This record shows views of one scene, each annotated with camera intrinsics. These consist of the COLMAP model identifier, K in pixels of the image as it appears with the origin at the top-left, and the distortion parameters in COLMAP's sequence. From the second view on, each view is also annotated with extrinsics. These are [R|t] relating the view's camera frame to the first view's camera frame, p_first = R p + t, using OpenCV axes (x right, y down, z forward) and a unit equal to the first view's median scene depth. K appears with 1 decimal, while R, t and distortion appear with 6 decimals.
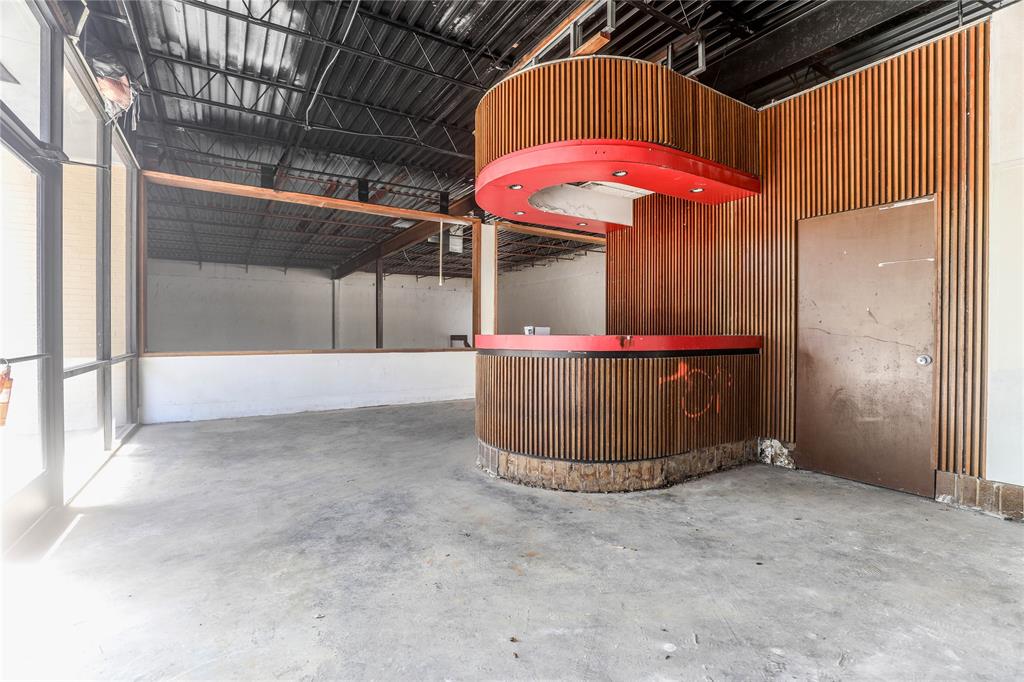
lens RADIAL K [[477.0, 0, 512.0], [0, 477.0, 341.0], [0, 0, 1]] dist [-0.001488, -0.000256]
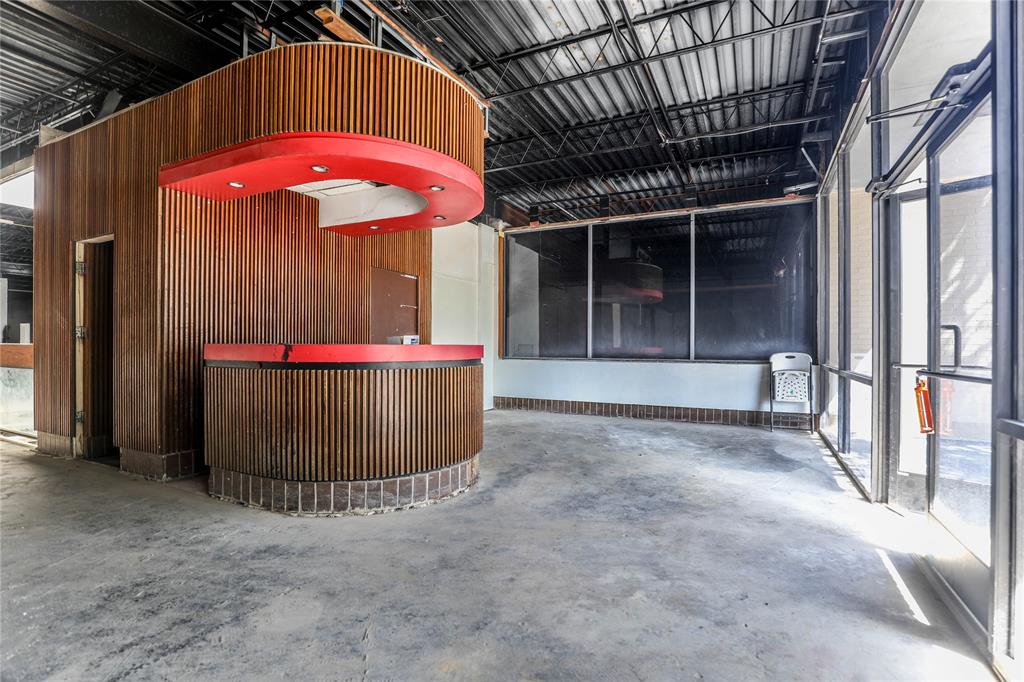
lens RADIAL K [[477.0, 0, 512.0], [0, 477.0, 341.0], [0, 0, 1]] dist [-0.001488, -0.000256]
pose [[-0.523721, 0.006387, 0.851866, -1.155980], [0.006649, 0.999972, -0.003409, -0.020628], [-0.851864, 0.003879, -0.523748, 1.802076]]
